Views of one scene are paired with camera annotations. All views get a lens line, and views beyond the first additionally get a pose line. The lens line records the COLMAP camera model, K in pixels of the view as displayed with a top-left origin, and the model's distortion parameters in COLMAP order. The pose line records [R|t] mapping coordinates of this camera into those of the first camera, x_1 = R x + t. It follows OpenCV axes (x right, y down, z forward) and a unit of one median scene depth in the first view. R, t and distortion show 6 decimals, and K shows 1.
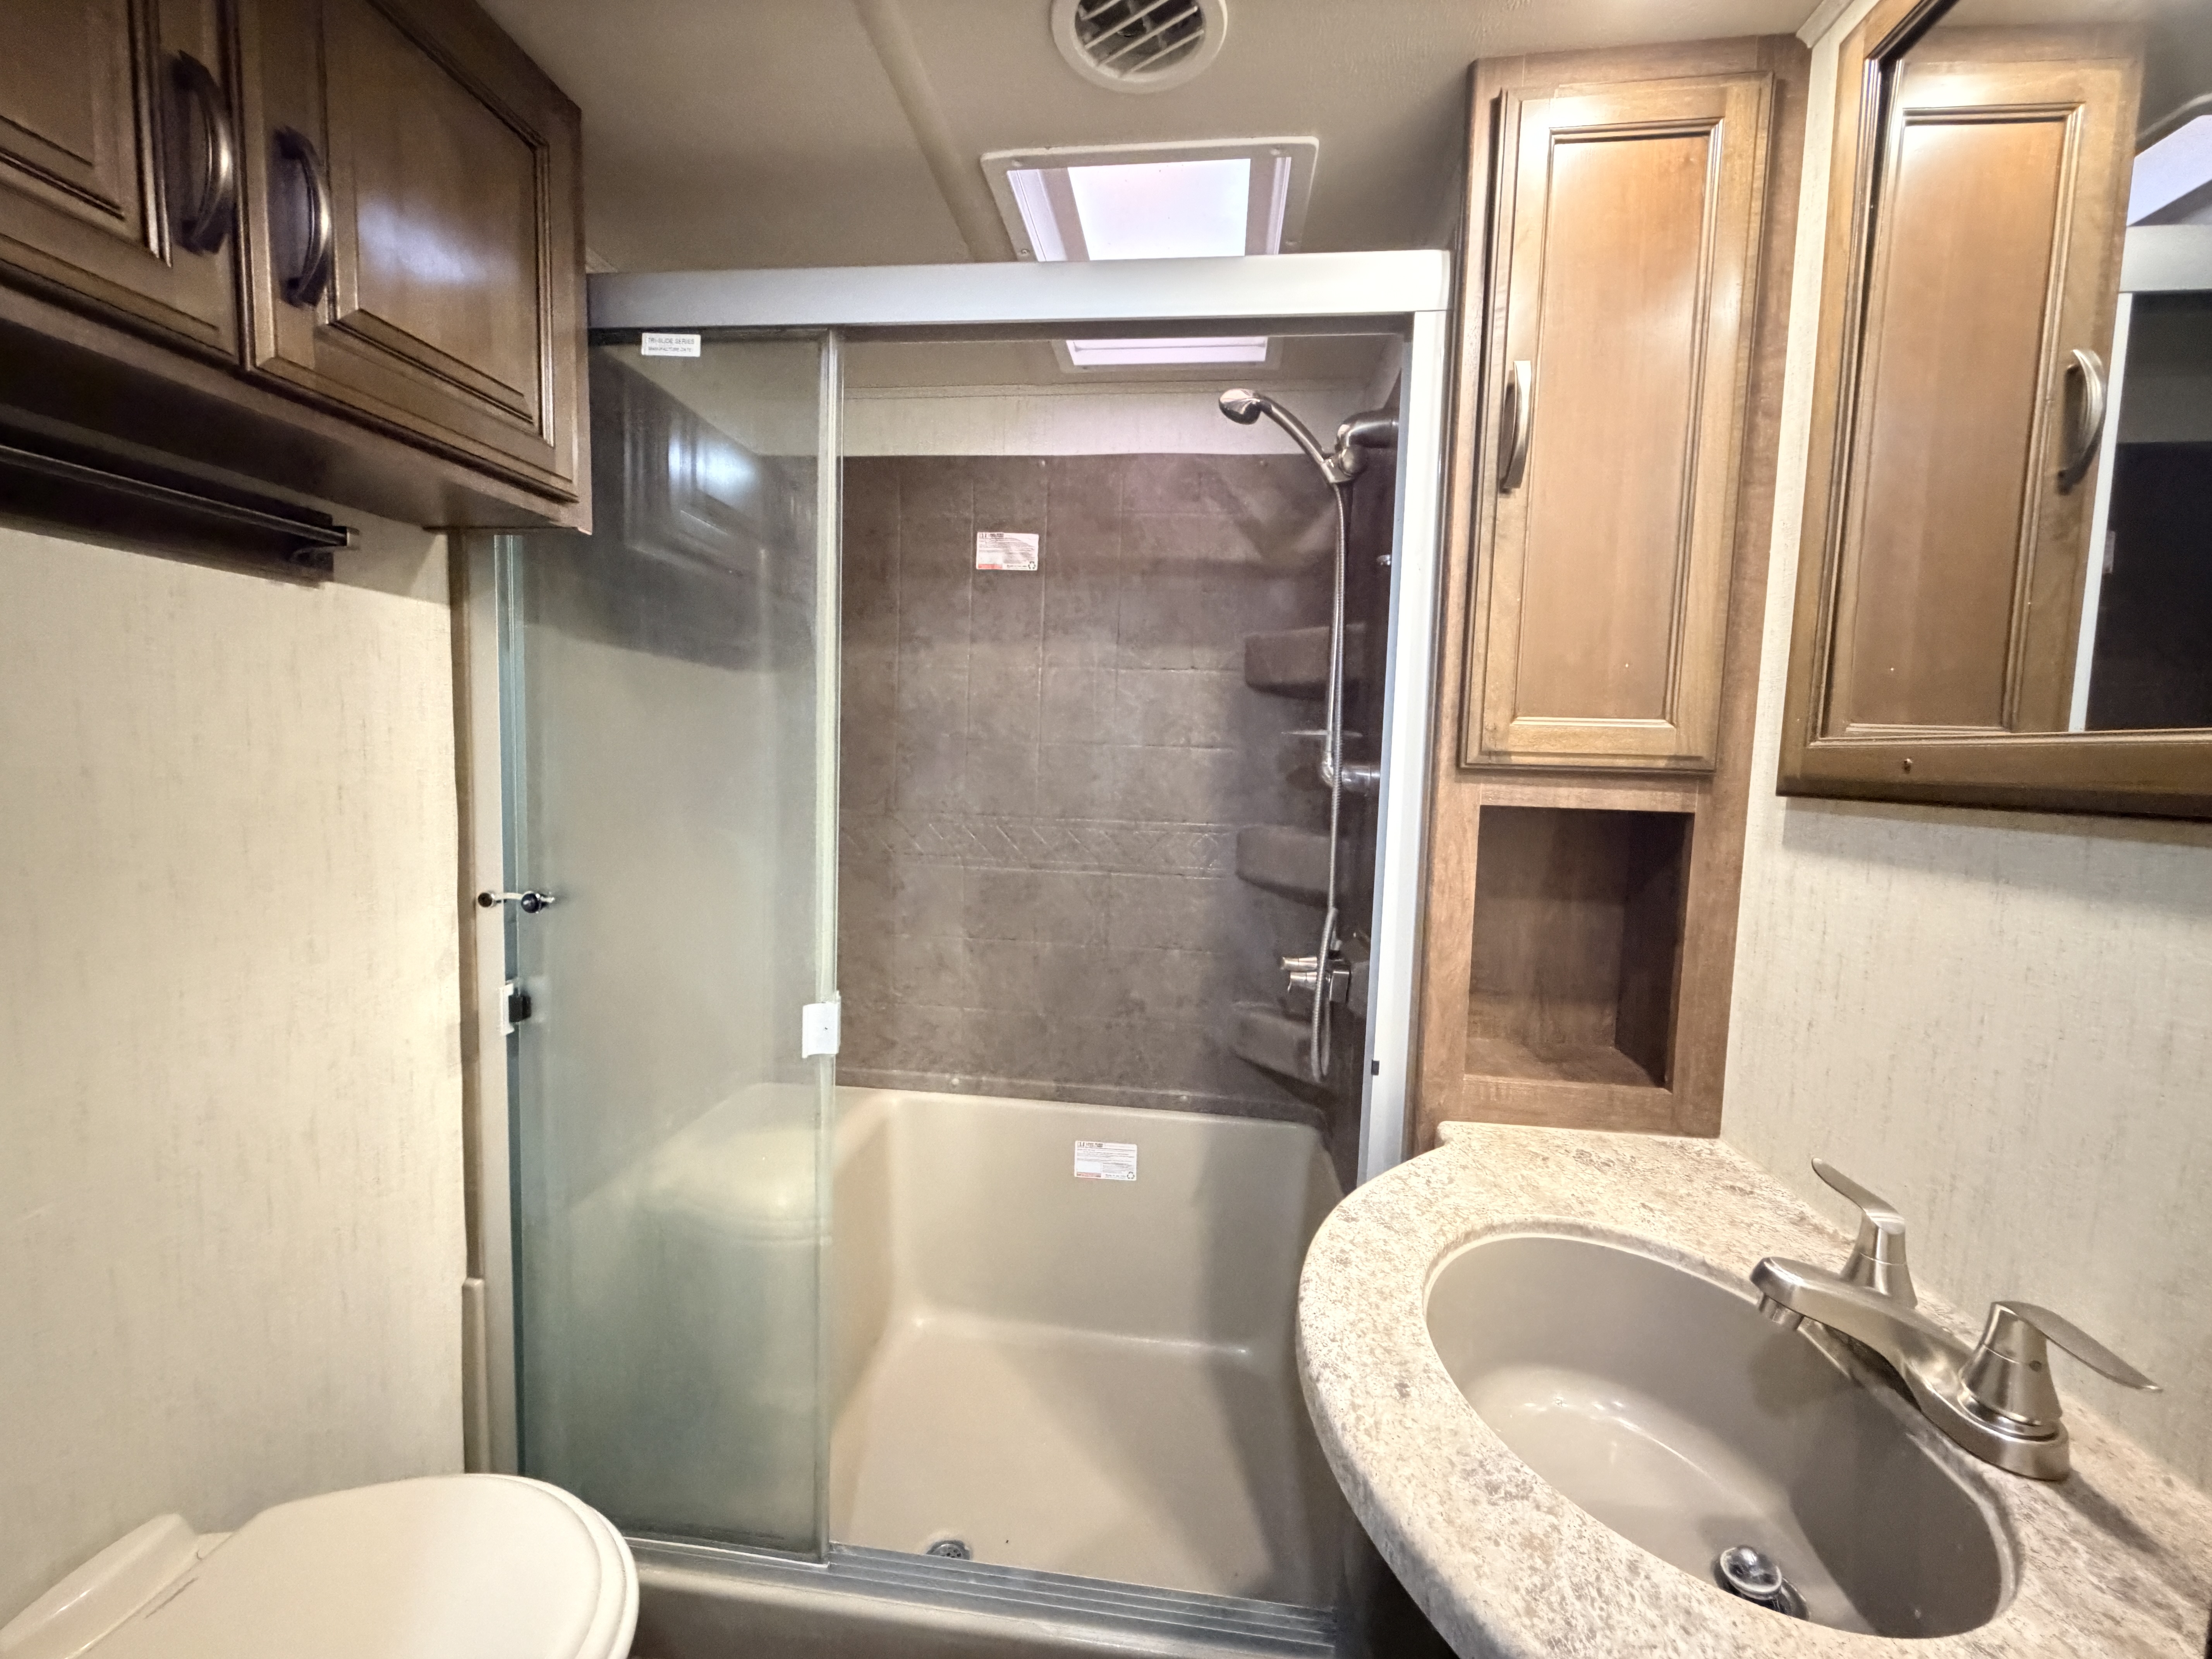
lens RADIAL K [[823.0, 0, 1106.0], [0, 823.0, 829.5], [0, 0, 1]] dist [-0.000648, 0.000035]
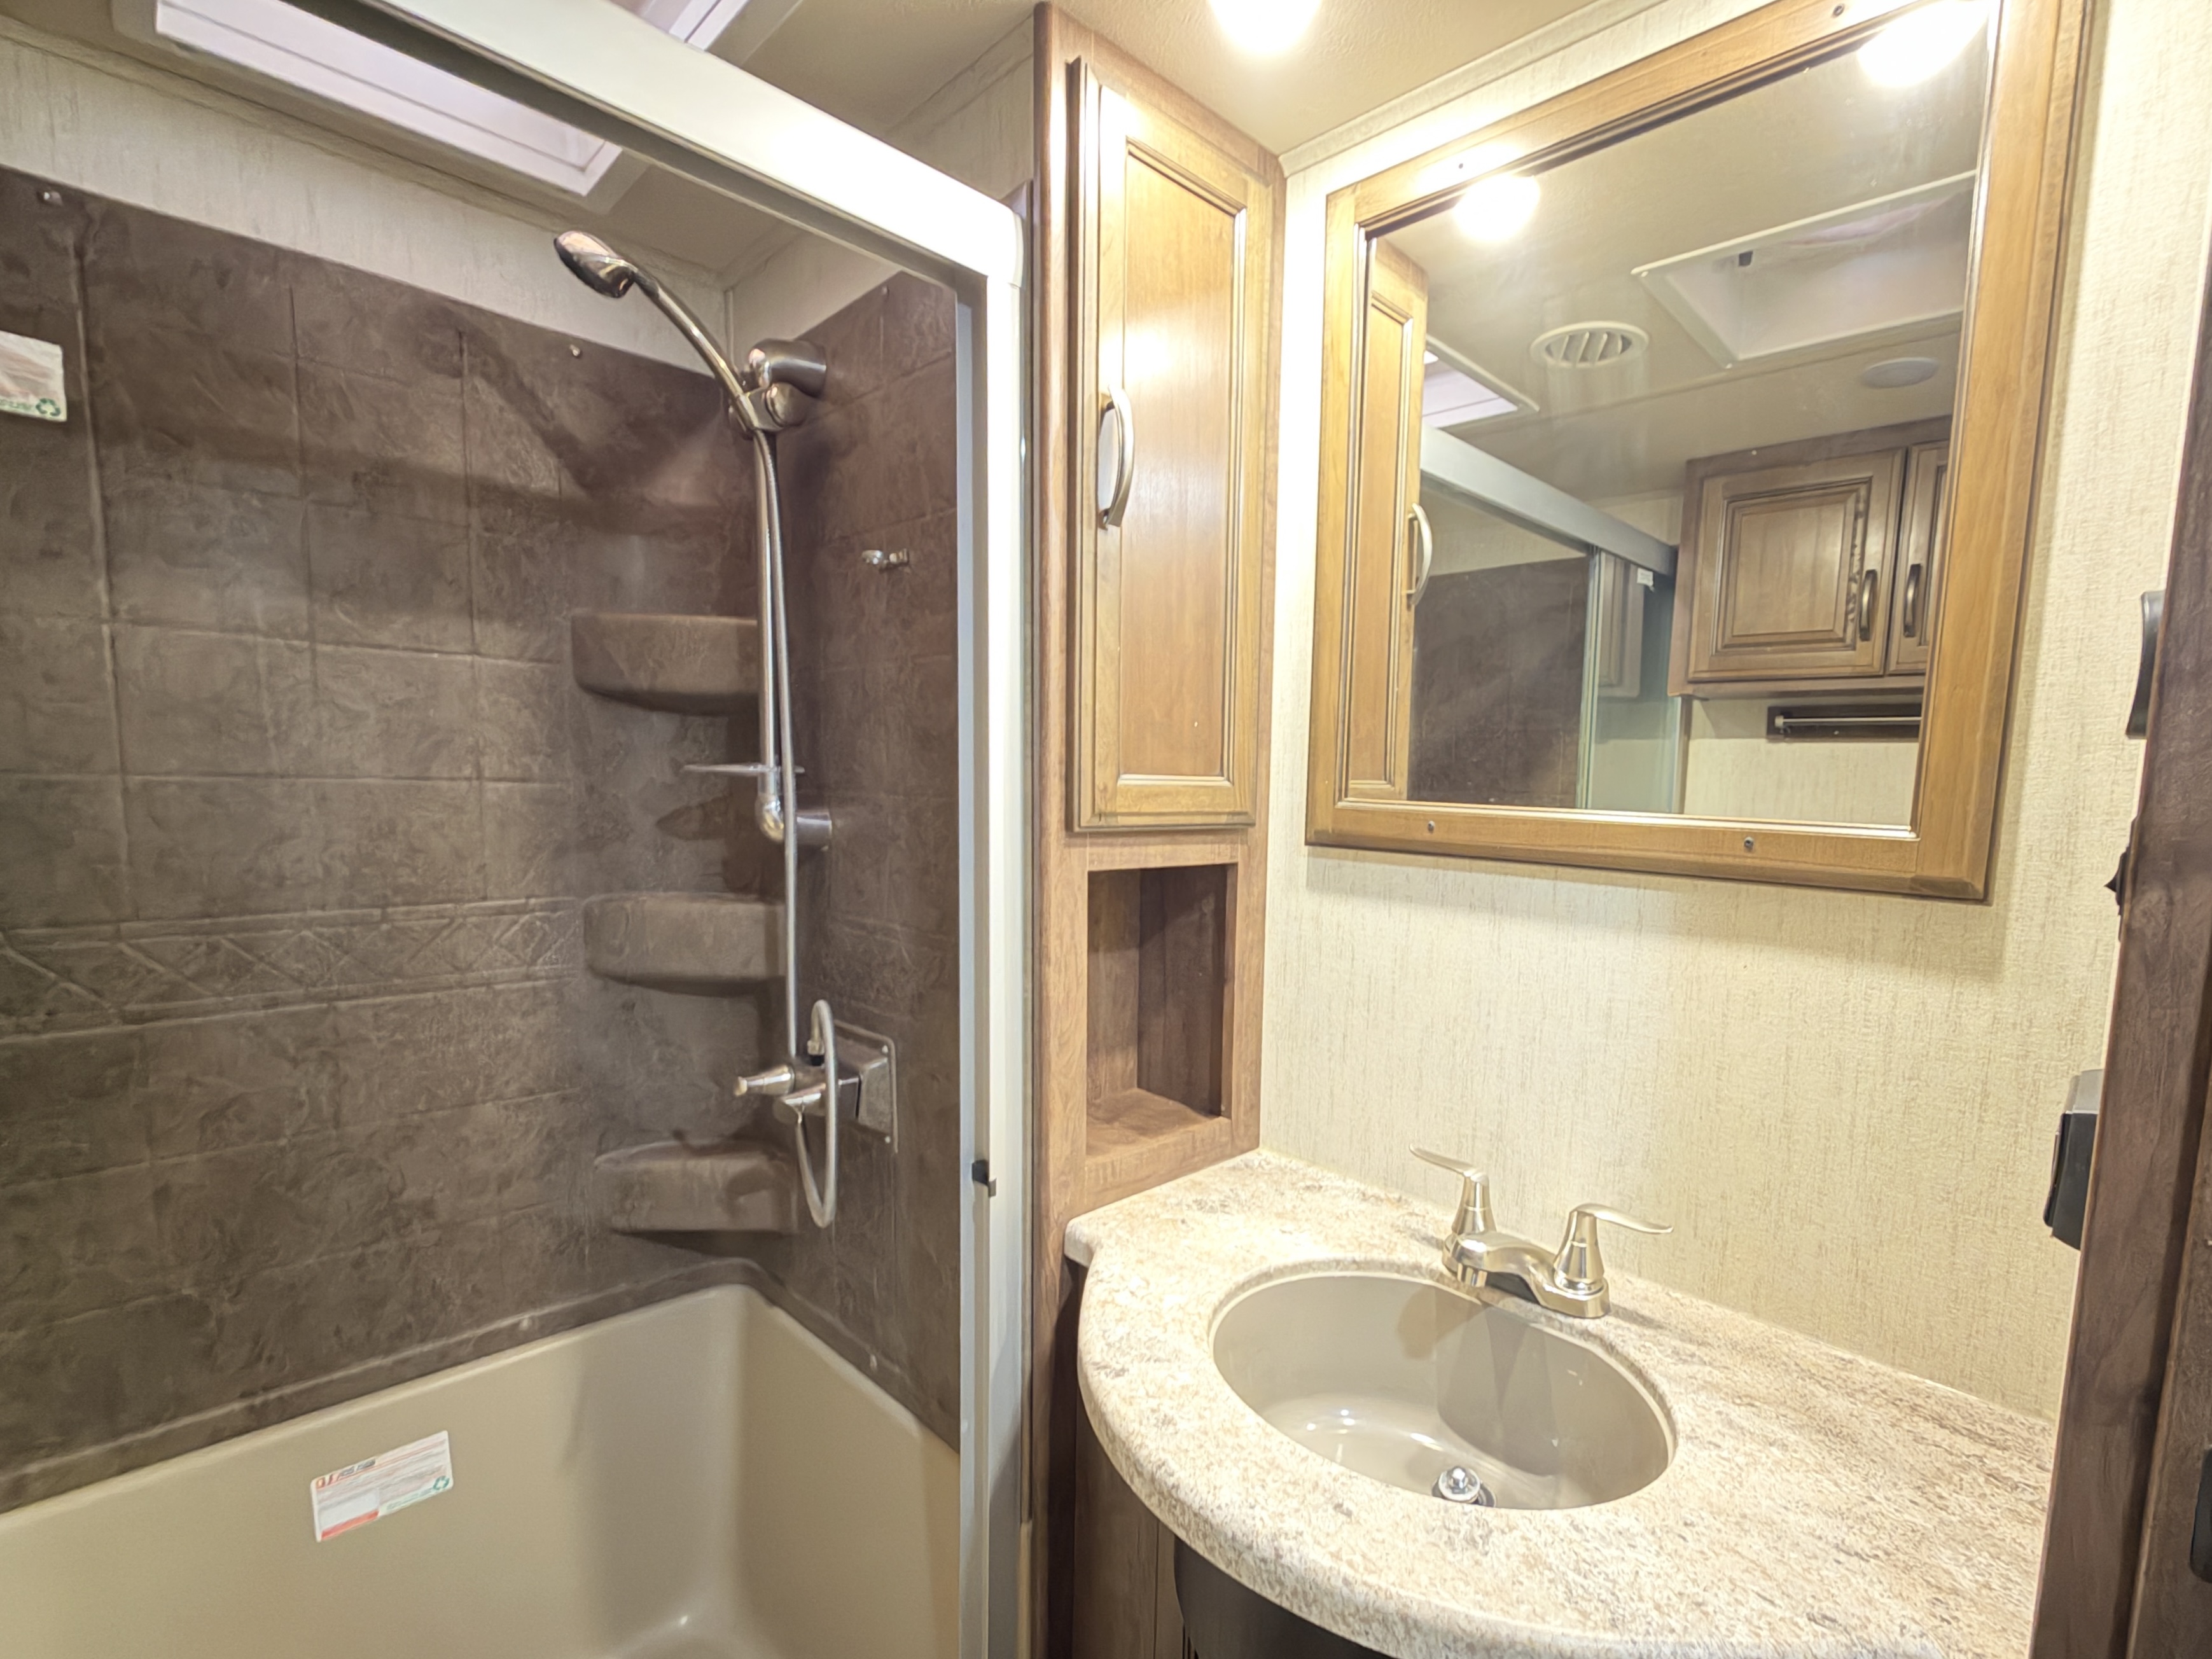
lens RADIAL K [[1015.4, 0, 1109.4], [0, 1015.4, 884.1], [0, 0, 1]] dist [0.001011, -0.000069]
pose [[0.618058, -0.105848, 0.778974, -0.276794], [0.064415, 0.994381, 0.084009, -0.073400], [-0.783489, -0.001745, 0.621403, 0.192620]]
